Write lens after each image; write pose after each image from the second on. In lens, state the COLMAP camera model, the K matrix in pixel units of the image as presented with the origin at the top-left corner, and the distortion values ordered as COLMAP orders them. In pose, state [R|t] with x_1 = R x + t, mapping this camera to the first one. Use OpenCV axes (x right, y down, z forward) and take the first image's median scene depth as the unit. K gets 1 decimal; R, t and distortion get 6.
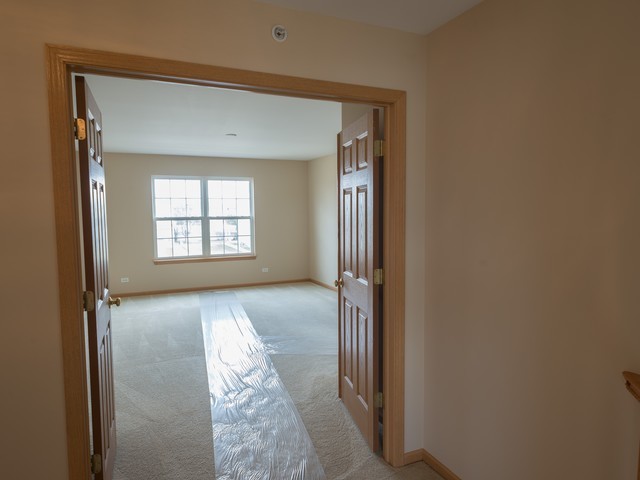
lens RADIAL K [[403.7, 0, 323.7], [0, 403.7, 237.2], [0, 0, 1]] dist [0.014213, 0.006395]
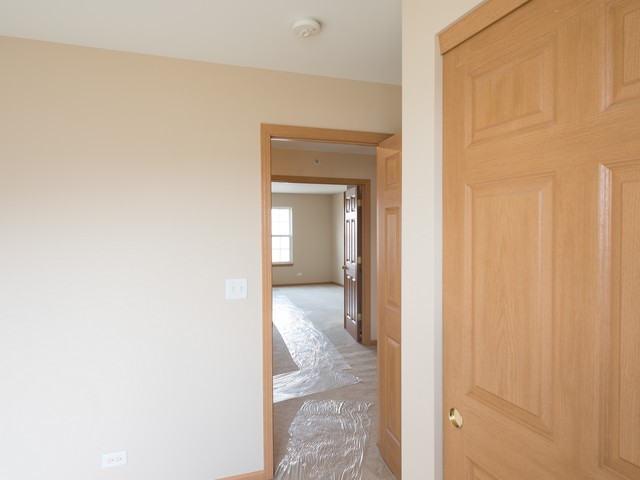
lens RADIAL K [[403.7, 0, 319.6], [0, 403.7, 238.1], [0, 0, 1]] dist [0.014213, 0.006395]
pose [[0.997101, 0.006861, -0.075785, 0.026659], [-0.010635, 0.998718, -0.049499, 0.027905], [0.075349, 0.050161, 0.995895, -0.385777]]
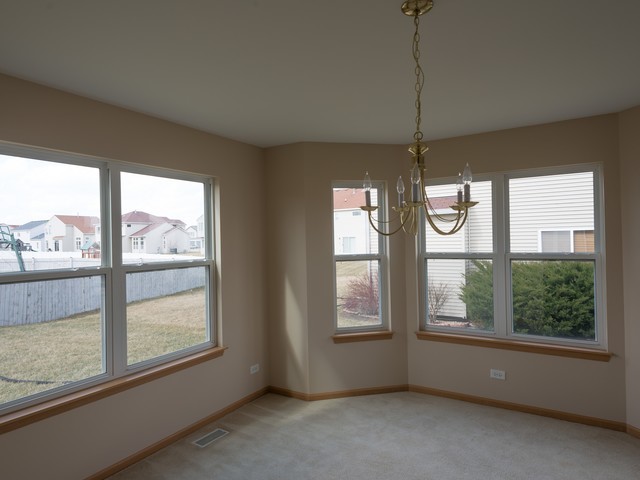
lens RADIAL K [[403.7, 0, 320.1], [0, 403.7, 237.0], [0, 0, 1]] dist [0.014213, 0.006395]
pose [[0.797855, -0.009512, 0.602775, -0.375363], [0.065824, 0.995272, -0.071421, -0.039937], [-0.599245, 0.096660, 0.794709, 0.601017]]
